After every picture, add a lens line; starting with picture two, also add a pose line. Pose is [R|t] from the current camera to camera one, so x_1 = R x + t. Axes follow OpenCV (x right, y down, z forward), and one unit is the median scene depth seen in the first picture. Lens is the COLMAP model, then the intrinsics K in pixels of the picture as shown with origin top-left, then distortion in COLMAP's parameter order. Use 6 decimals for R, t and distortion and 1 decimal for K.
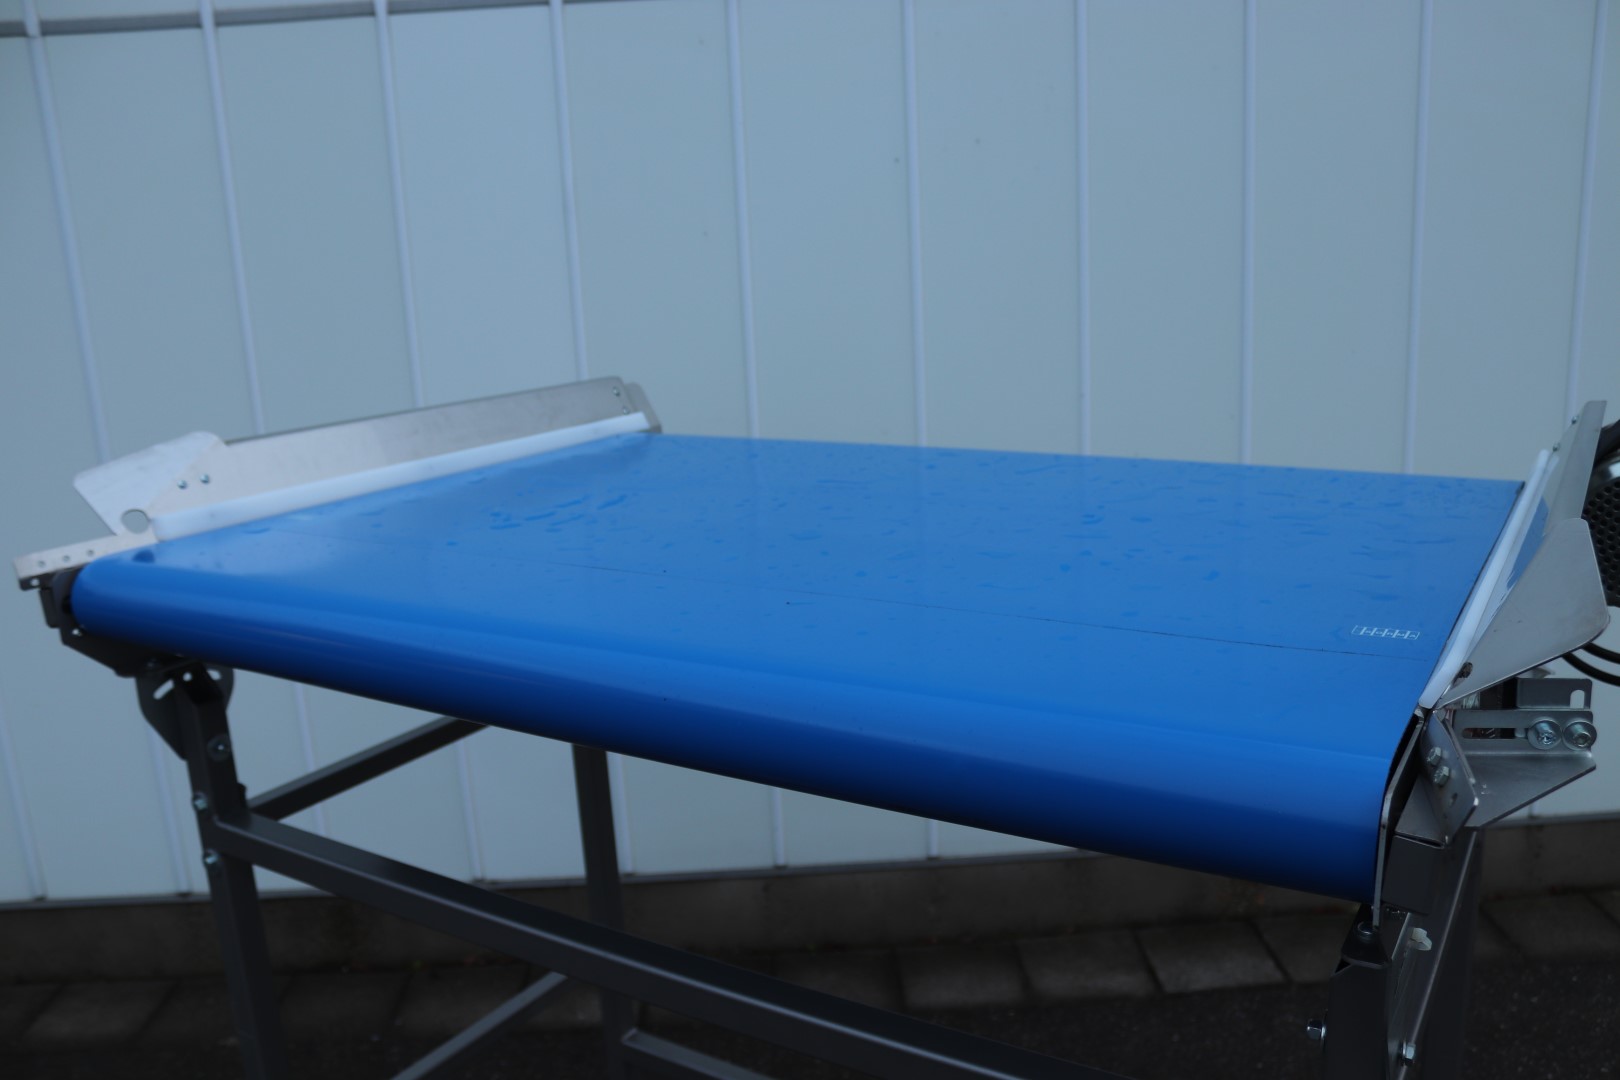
lens RADIAL K [[1344.5, 0, 827.7], [0, 1344.5, 566.9], [0, 0, 1]] dist [-0.161489, 0.130700]
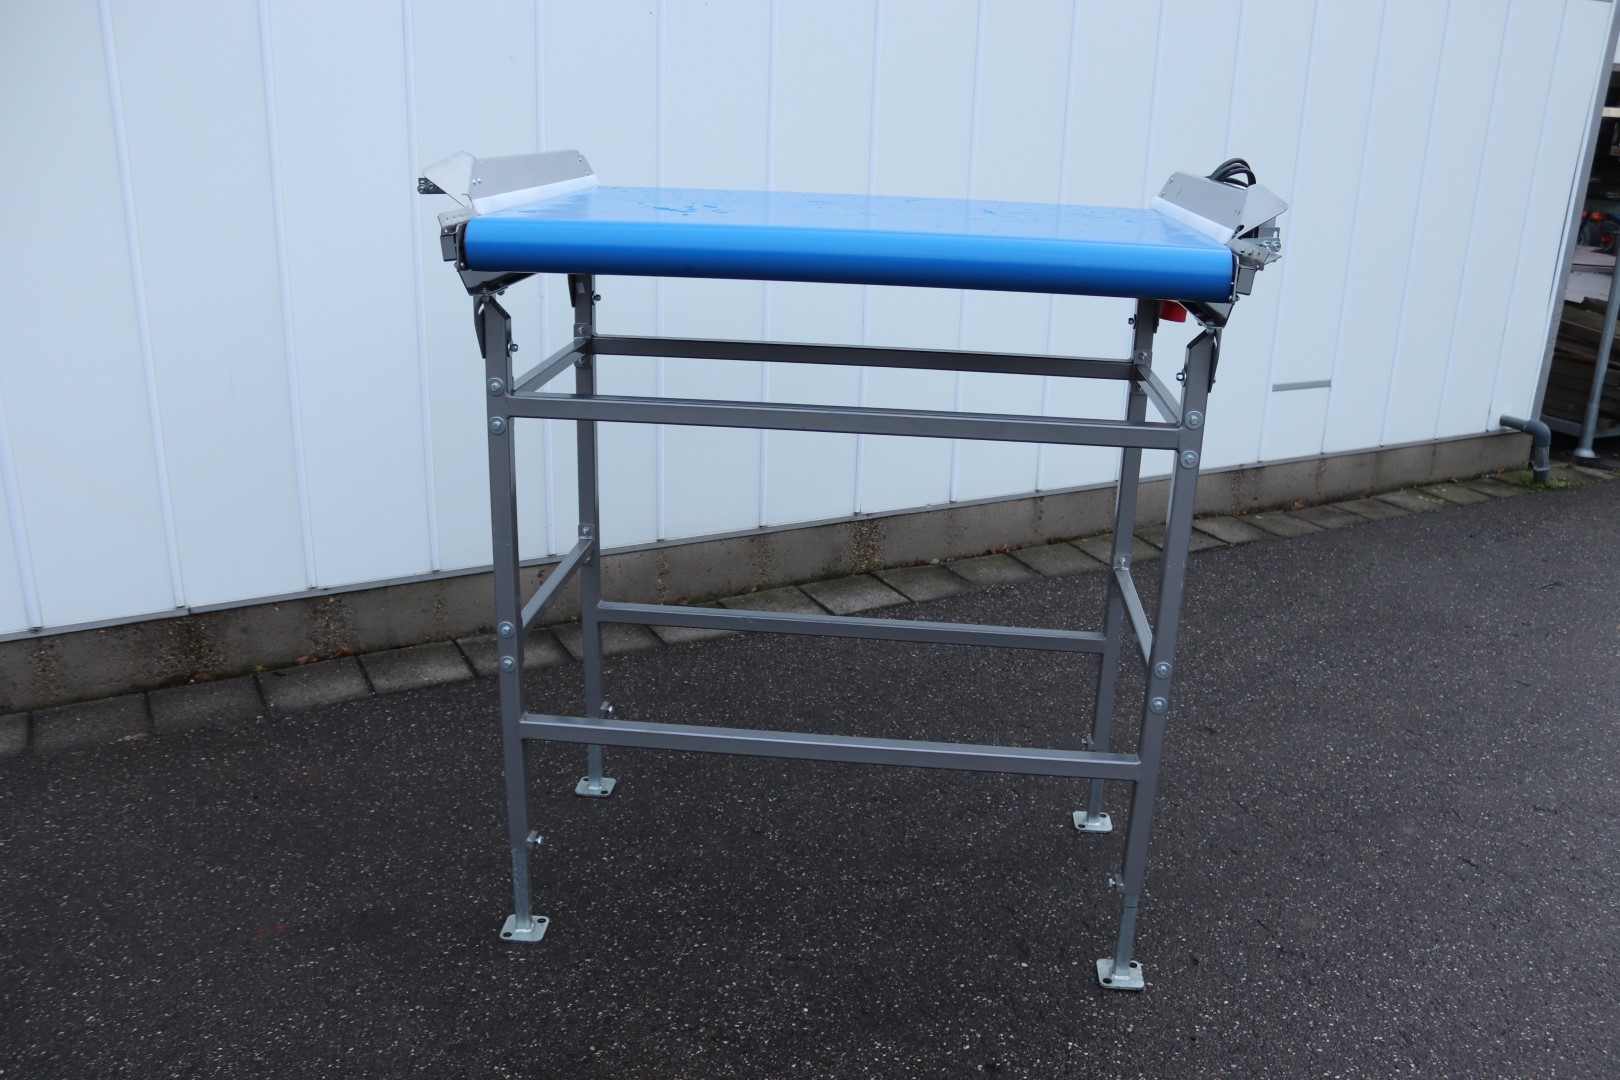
lens RADIAL K [[1344.5, 0, 827.7], [0, 1344.5, 566.9], [0, 0, 1]] dist [-0.161489, 0.130700]
pose [[0.889044, -0.082476, 0.450332, -0.613280], [0.038942, 0.993698, 0.105111, 0.174770], [-0.456163, -0.075912, 0.886652, -0.445607]]
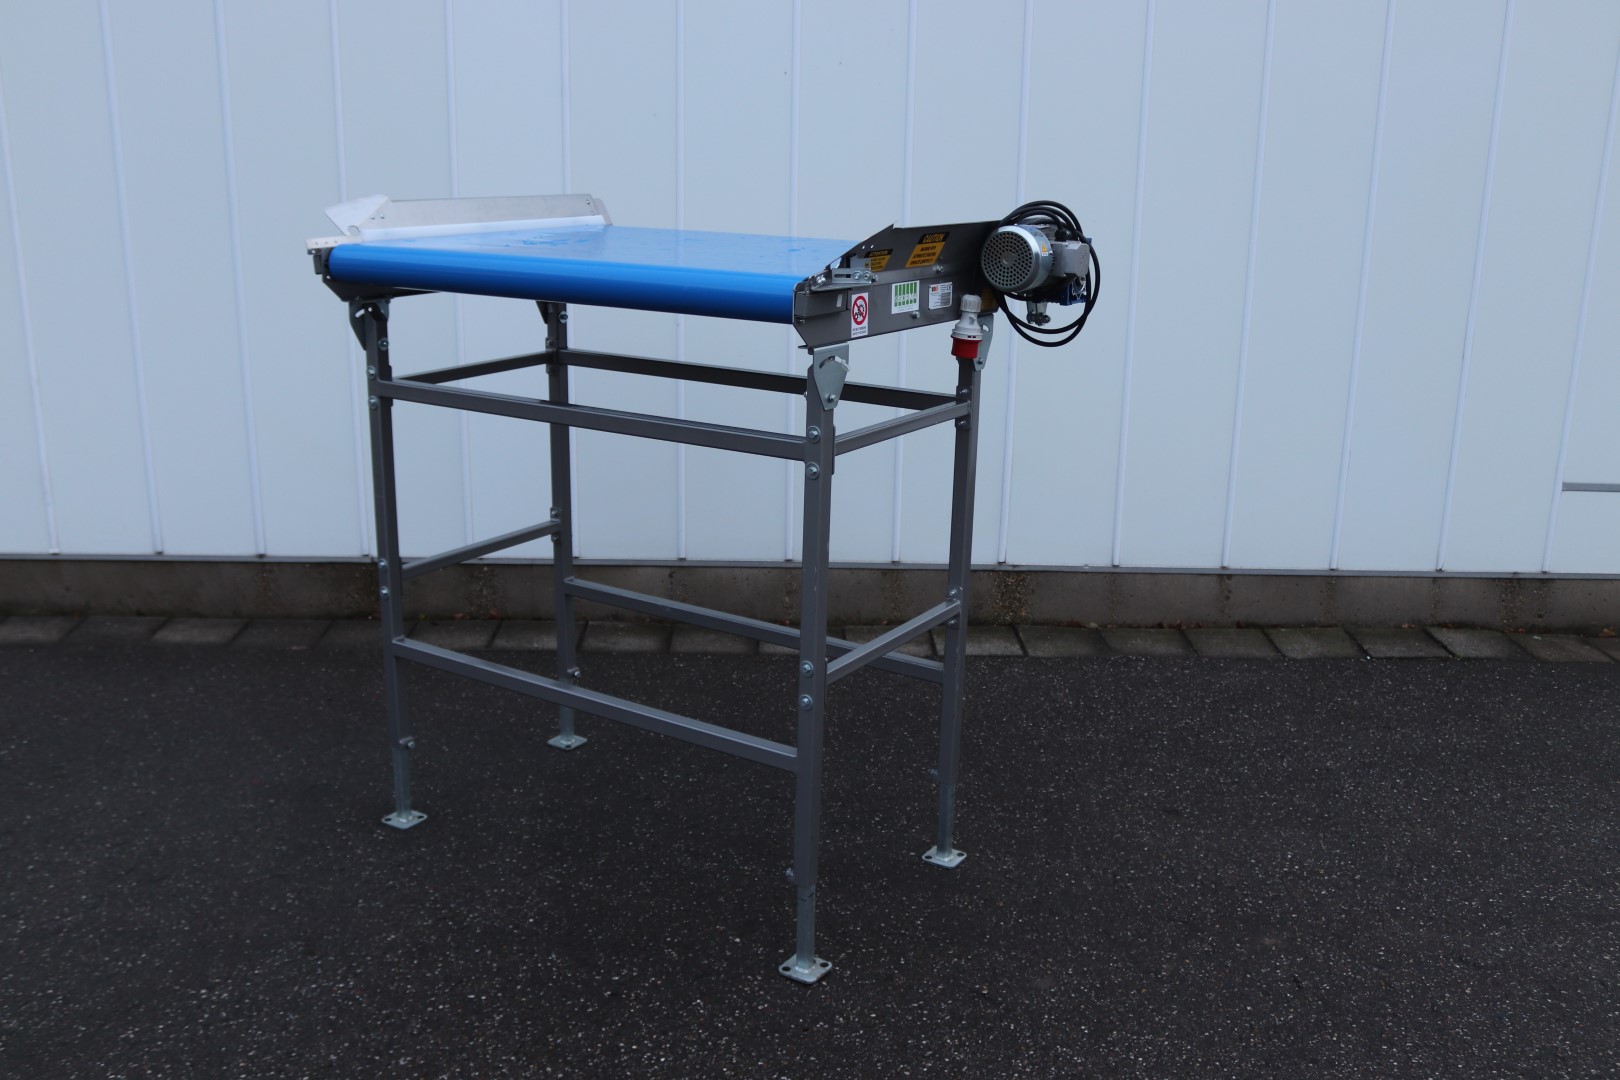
lens RADIAL K [[1490.3, 0, 815.2], [0, 1490.3, 550.0], [0, 0, 1]] dist [-0.135356, 0.012295]
pose [[0.997827, 0.065869, 0.001764, 0.166254], [-0.065890, 0.997197, 0.035448, 0.237953], [0.000575, -0.035487, 0.999370, -0.949426]]
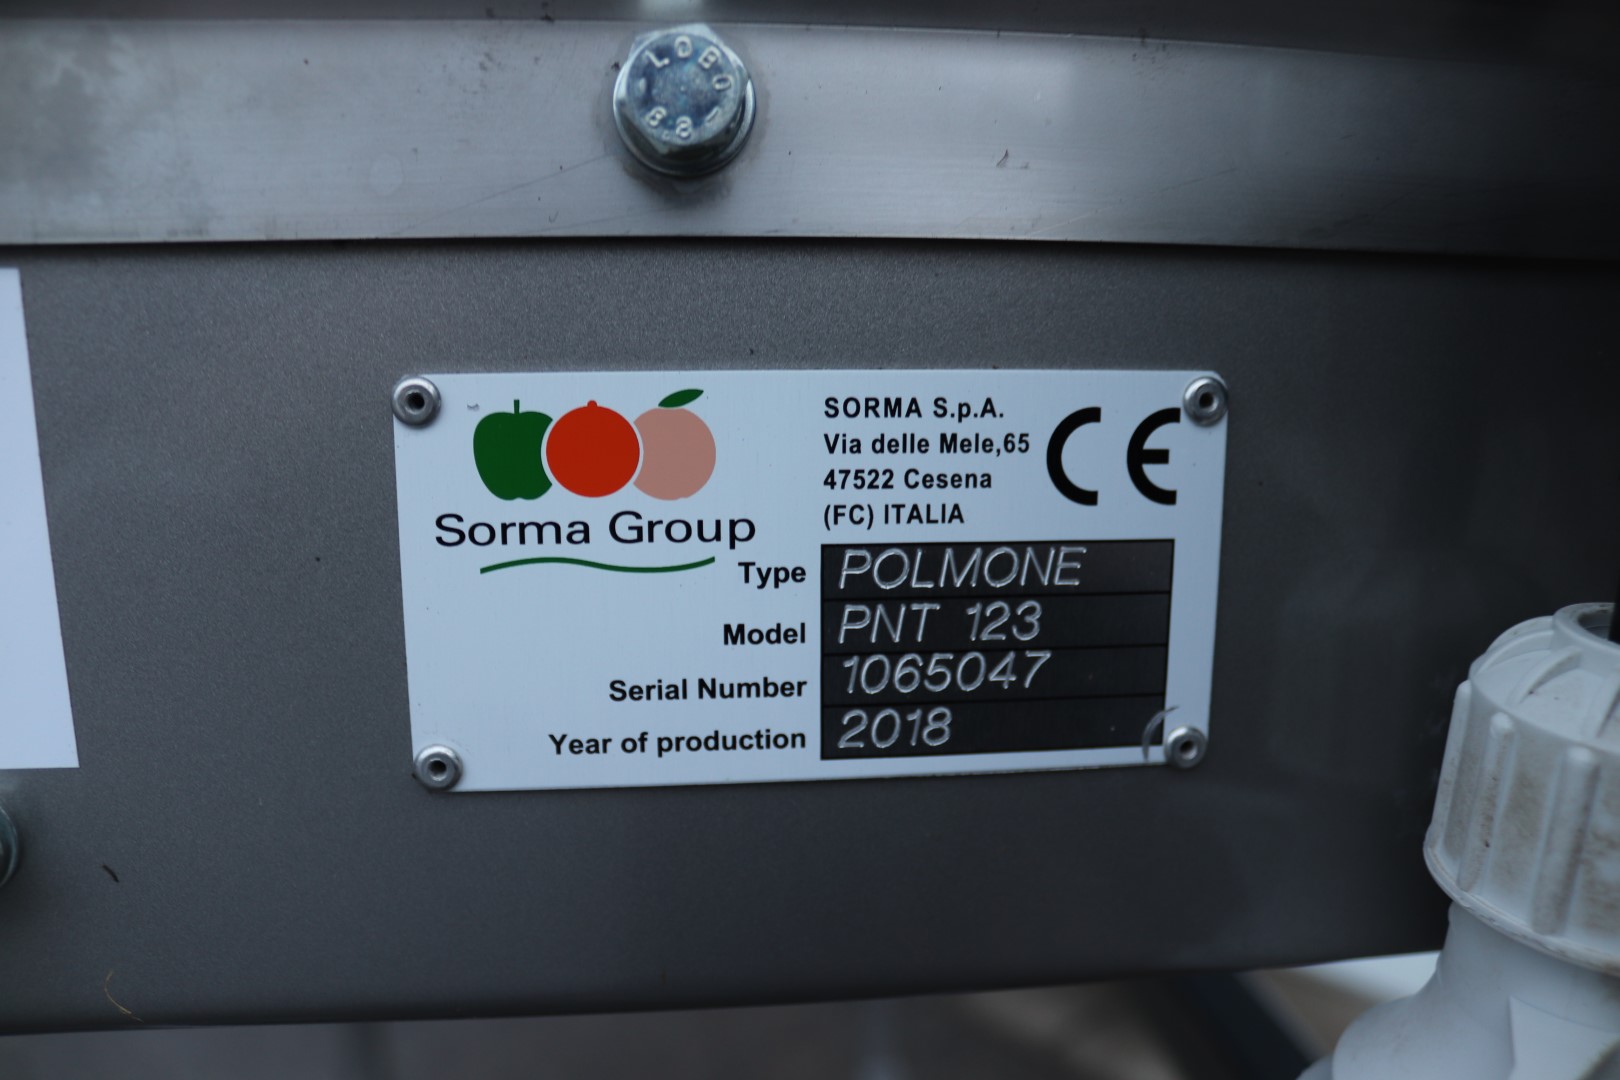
lens RADIAL K [[1344.5, 0, 827.7], [0, 1344.5, 566.9], [0, 0, 1]] dist [-0.161489, 0.130700]
pose [[0.626565, 0.211124, -0.750228, 0.336142], [-0.216809, 0.971830, 0.092414, 0.019800], [0.748605, 0.104753, 0.654689, 0.495966]]
